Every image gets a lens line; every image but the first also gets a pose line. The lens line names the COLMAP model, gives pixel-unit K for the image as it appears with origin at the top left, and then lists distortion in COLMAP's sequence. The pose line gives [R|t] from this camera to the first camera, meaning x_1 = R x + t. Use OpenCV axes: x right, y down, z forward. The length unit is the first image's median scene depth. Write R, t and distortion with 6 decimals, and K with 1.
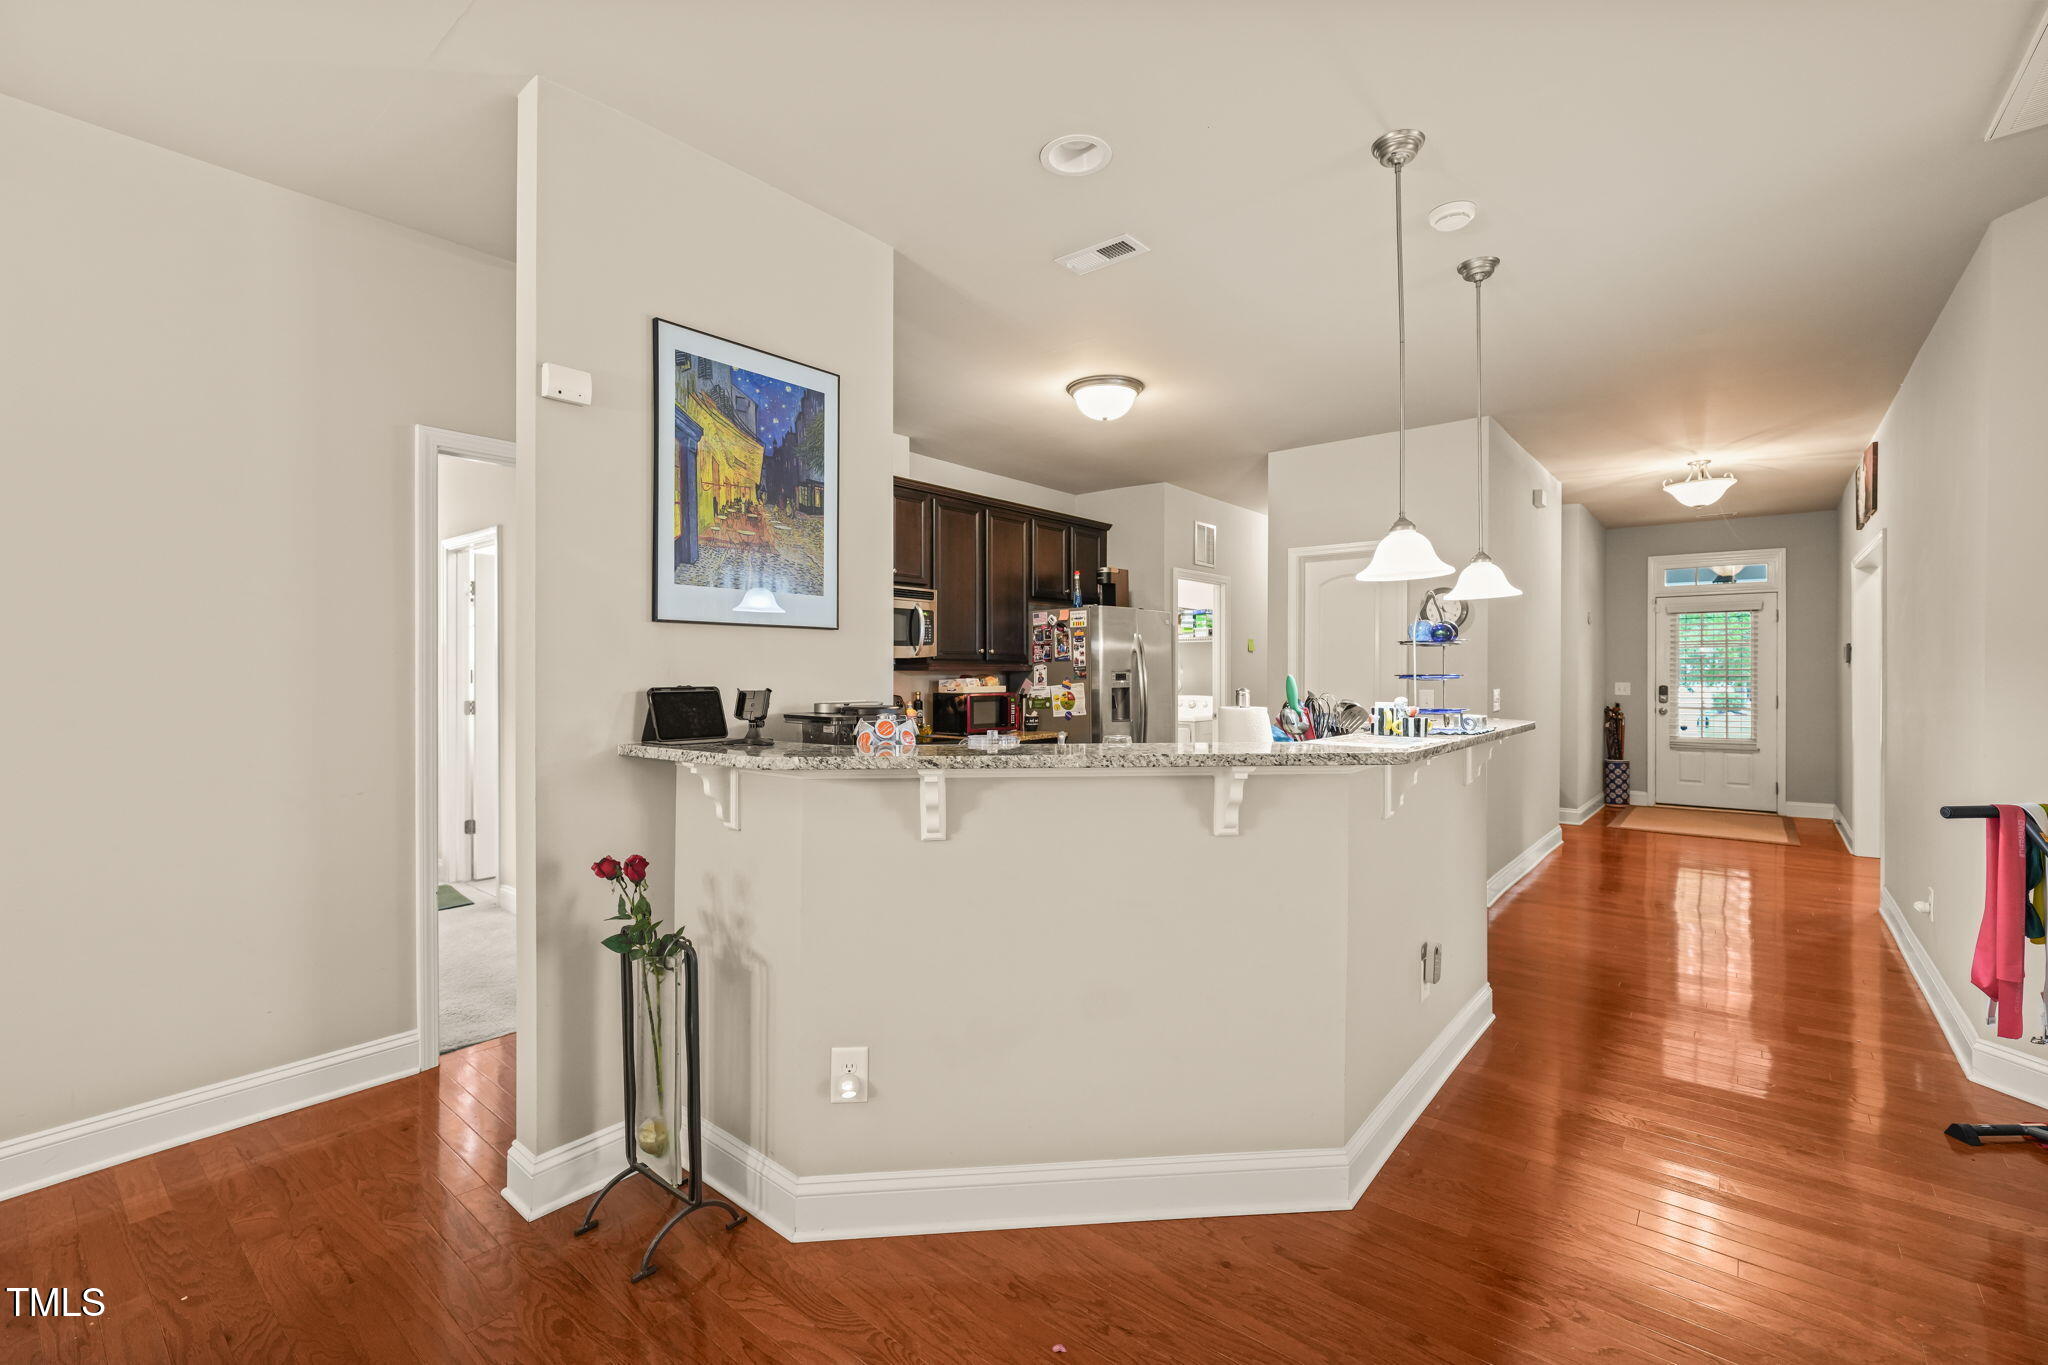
lens RADIAL K [[904.6, 0, 1022.8], [0, 904.6, 679.7], [0, 0, 1]] dist [-0.010189, 0.003844]
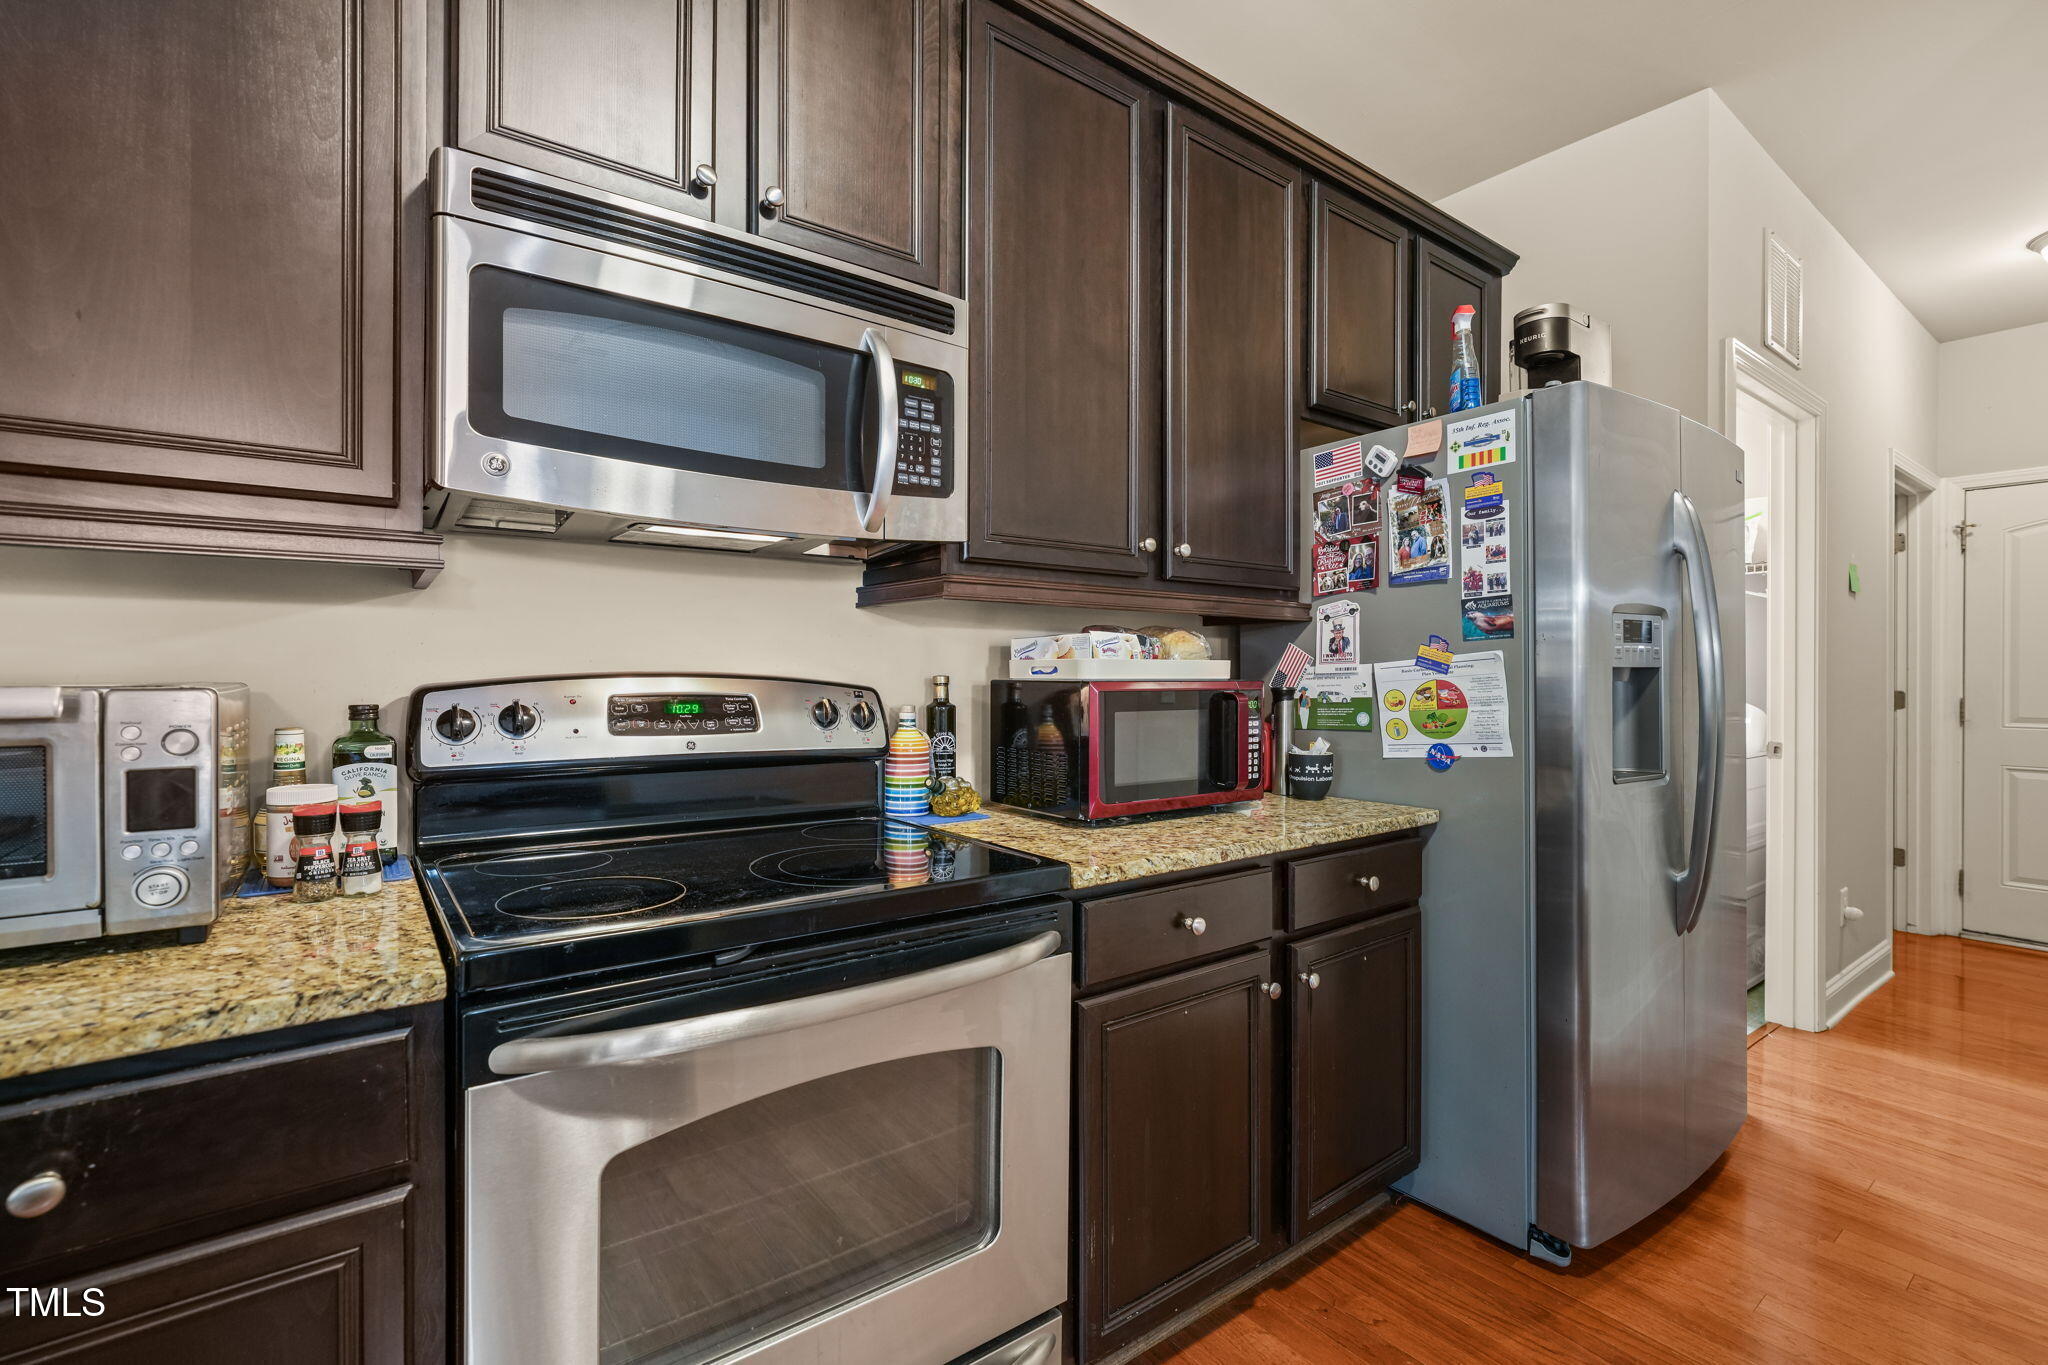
lens RADIAL K [[904.6, 0, 964.0], [0, 904.6, 679.2], [0, 0, 1]] dist [-0.010189, 0.003844]
pose [[0.954192, 0.004679, -0.299160, -0.014084], [-0.003918, 0.999987, 0.003141, 0.013336], [0.299171, -0.001825, 0.954198, 0.700090]]
